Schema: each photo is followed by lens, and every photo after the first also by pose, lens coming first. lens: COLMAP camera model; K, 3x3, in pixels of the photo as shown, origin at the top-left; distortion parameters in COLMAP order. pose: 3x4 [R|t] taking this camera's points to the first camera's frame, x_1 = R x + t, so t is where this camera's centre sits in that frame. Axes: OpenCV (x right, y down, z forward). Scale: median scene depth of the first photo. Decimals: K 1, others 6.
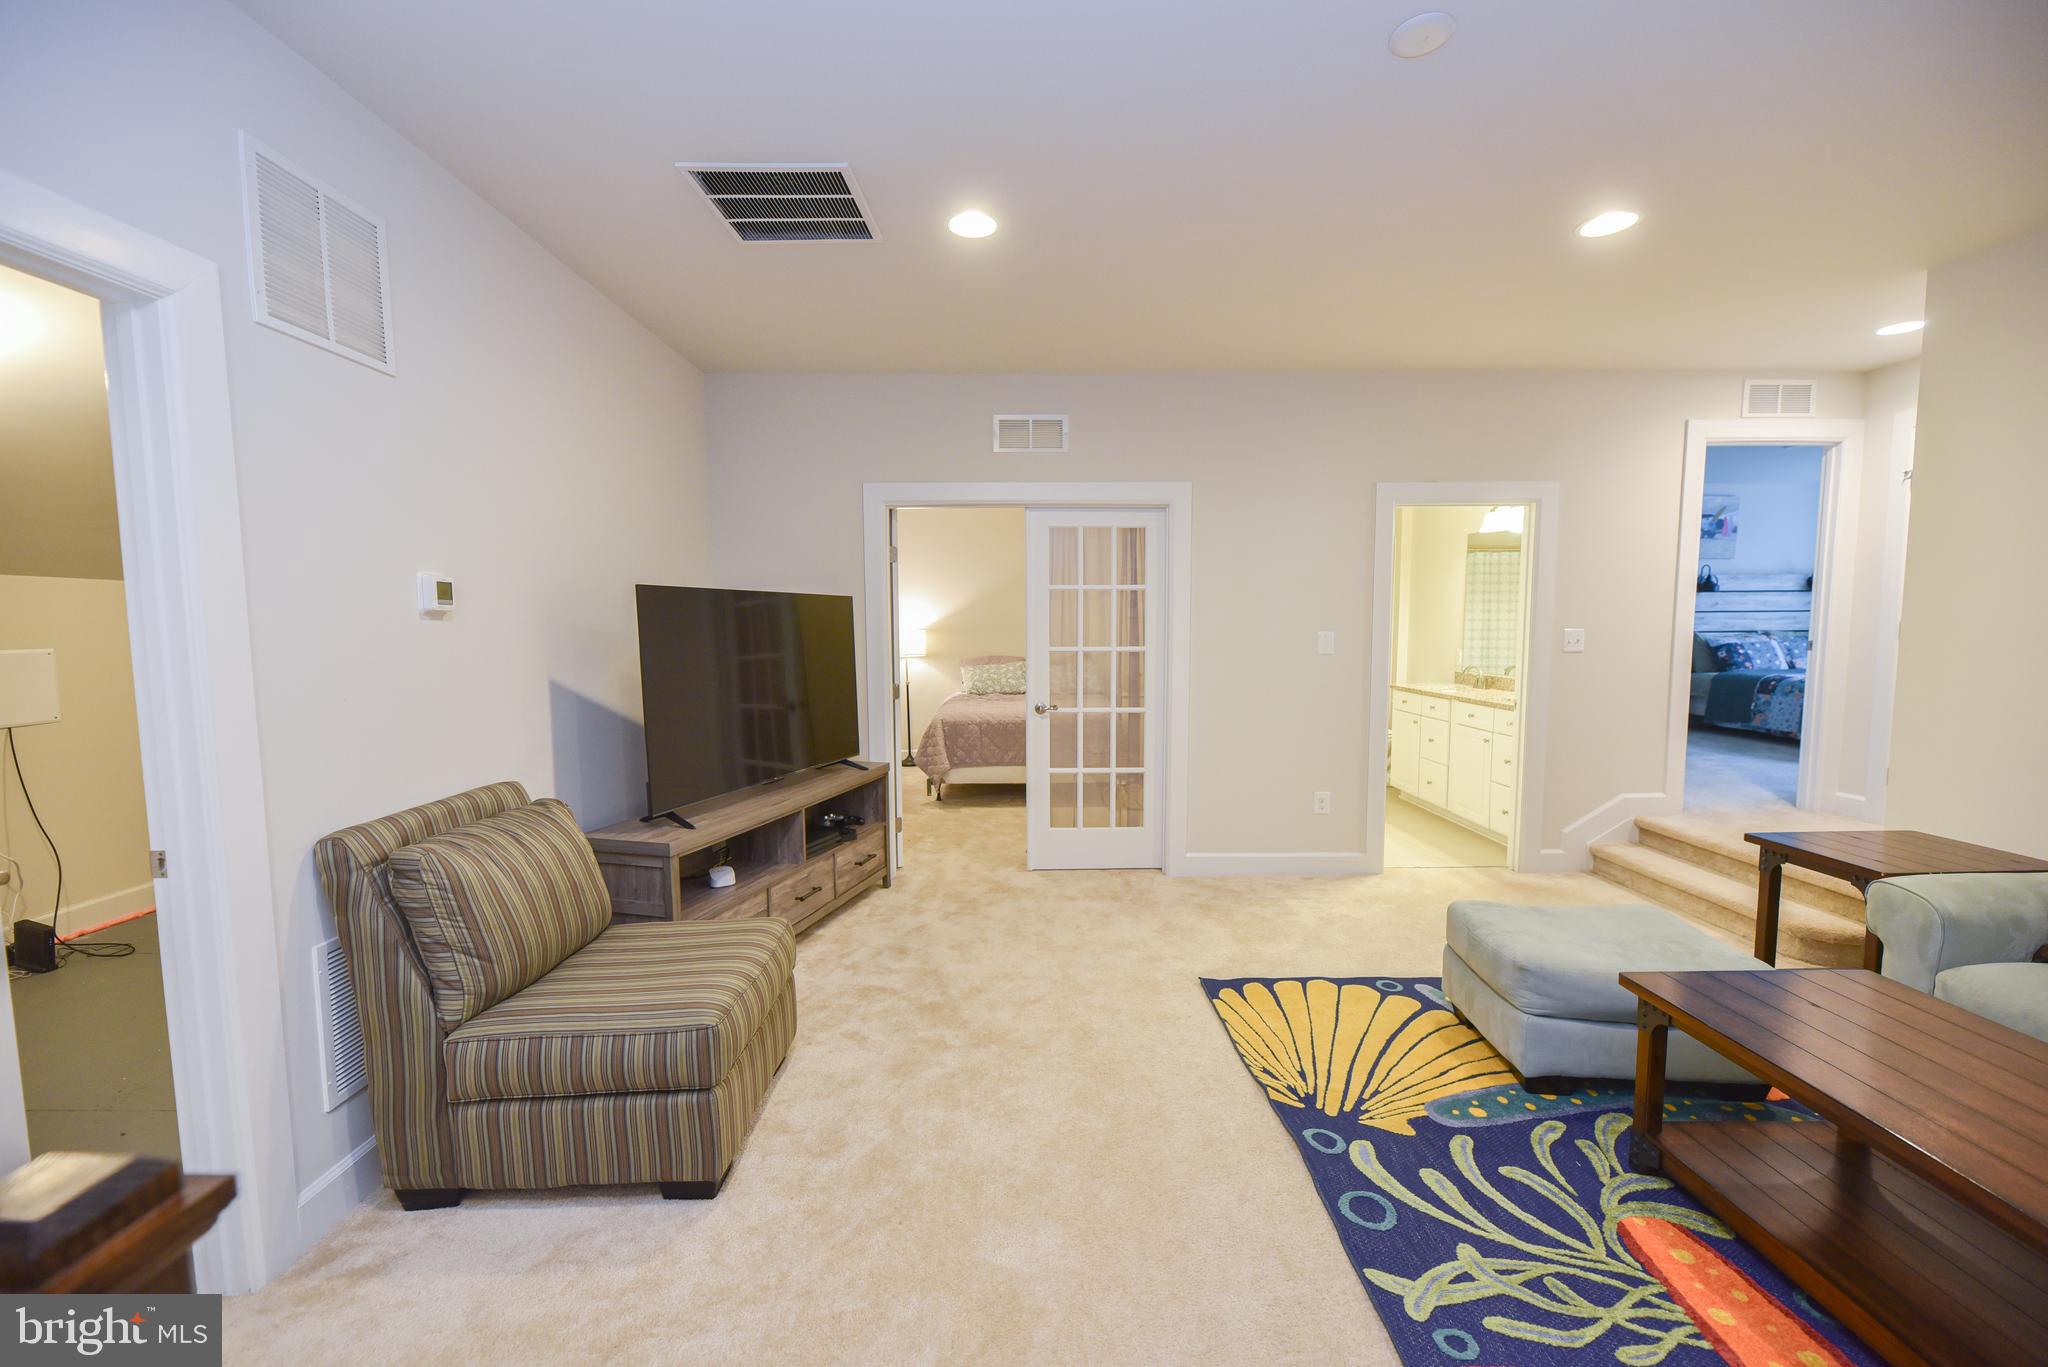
lens RADIAL K [[829.2, 0, 1019.7], [0, 829.2, 698.6], [0, 0, 1]] dist [0.000419, -0.004016]
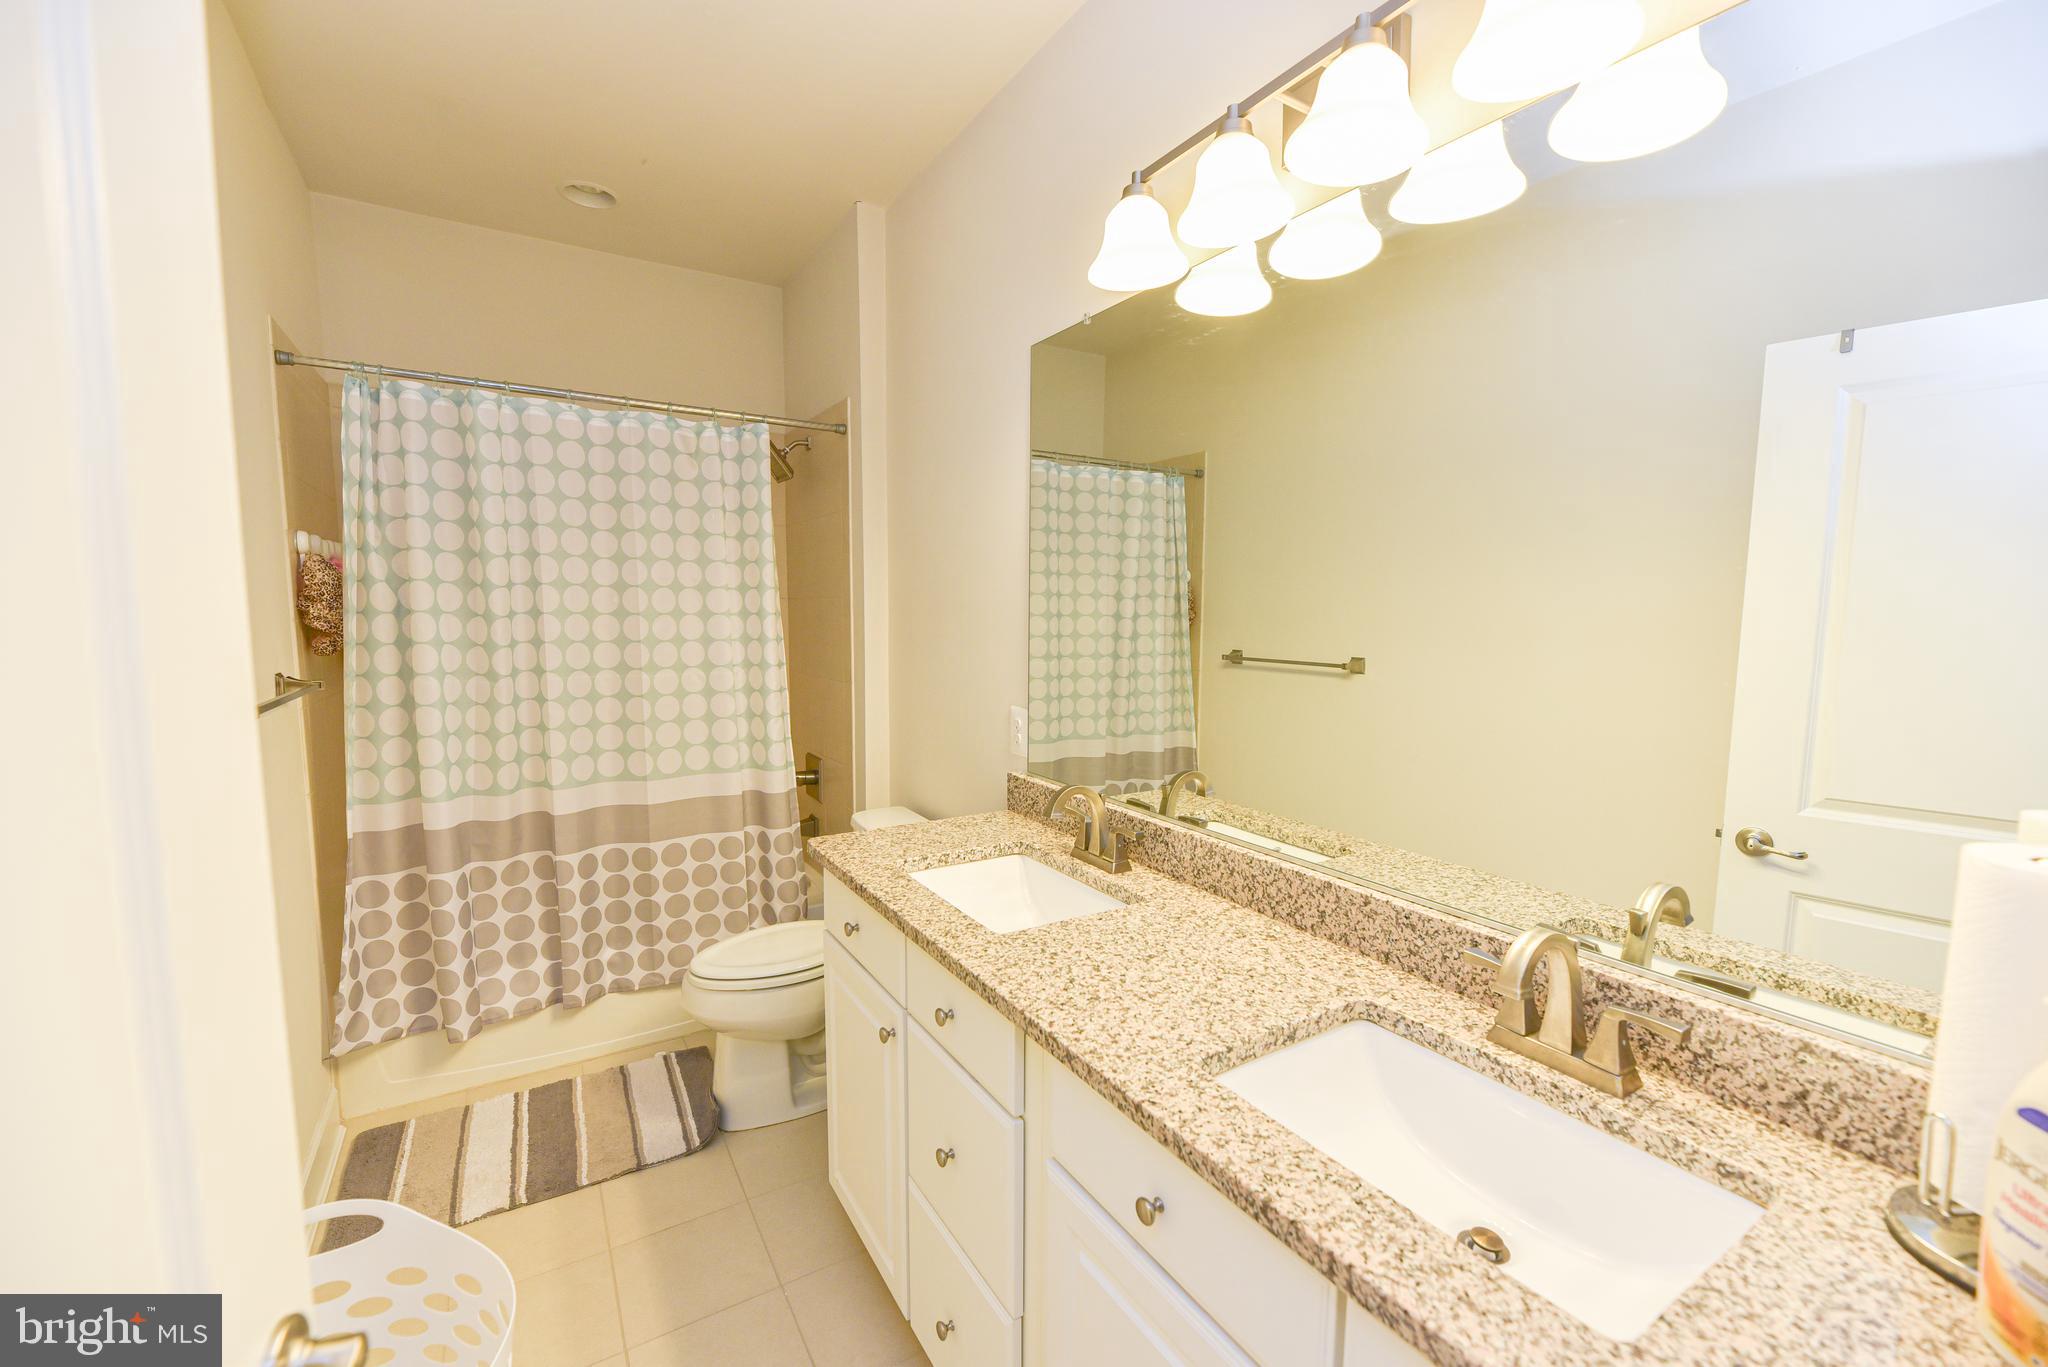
lens RADIAL K [[829.2, 0, 1005.2], [0, 829.2, 680.8], [0, 0, 1]] dist [0.000419, -0.004016]
pose [[0.867693, -0.032901, 0.496010, 0.405678], [0.034413, 0.999389, 0.006090, -0.080484], [-0.495908, 0.011785, 0.868295, 0.800334]]
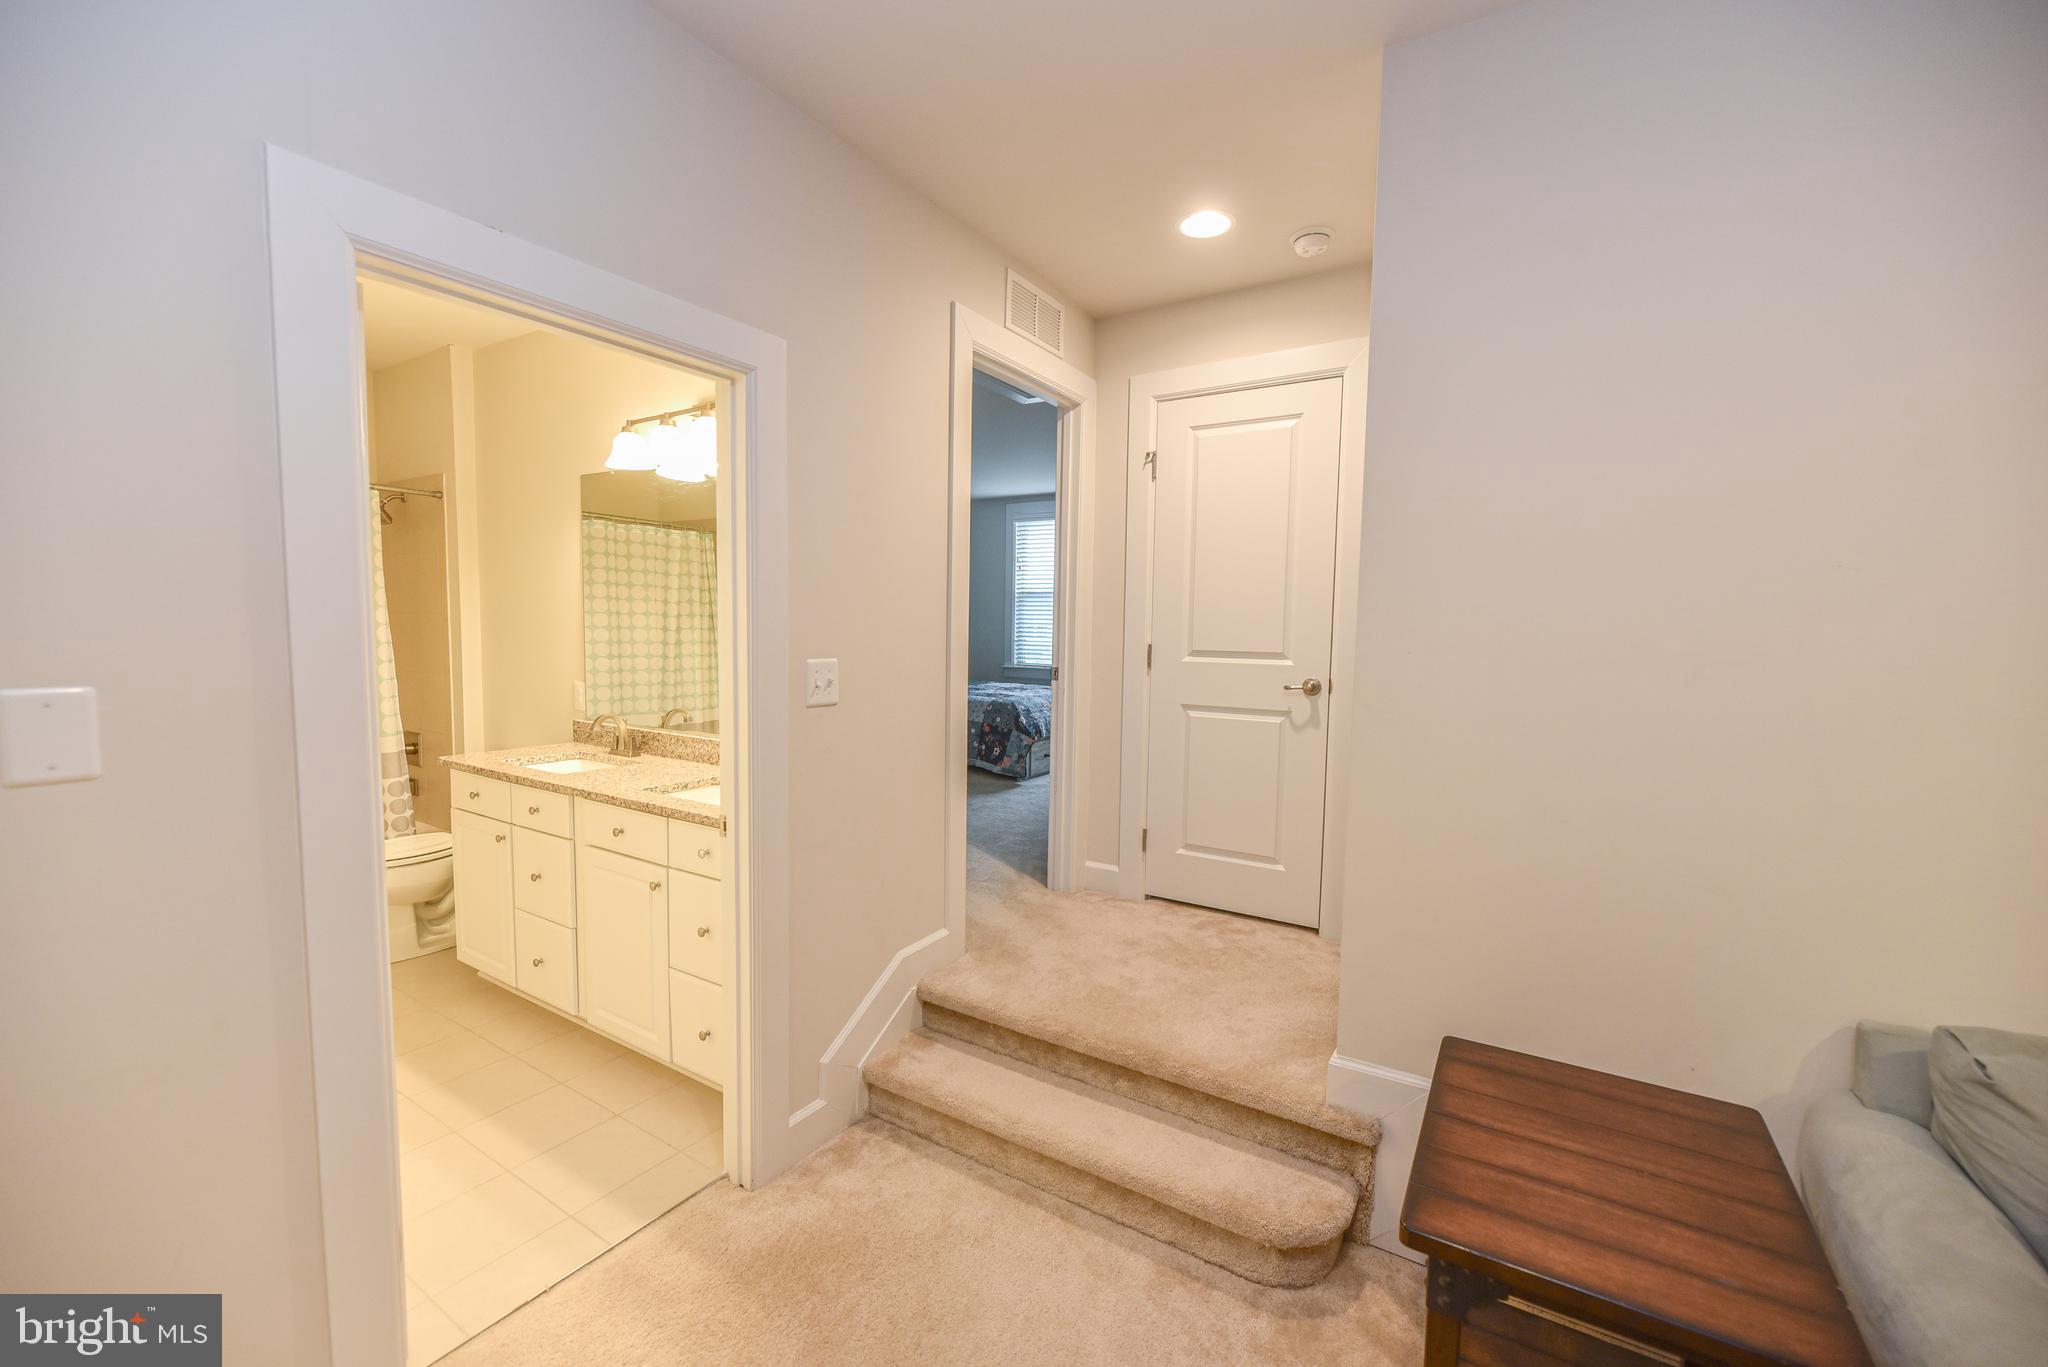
lens RADIAL K [[829.2, 0, 1028.2], [0, 829.2, 685.4], [0, 0, 1]] dist [0.000419, -0.004016]
pose [[0.542056, -0.042662, 0.839259, 0.250867], [0.055263, 0.998358, 0.015056, -0.053588], [-0.838524, 0.038219, 0.543523, 0.492187]]
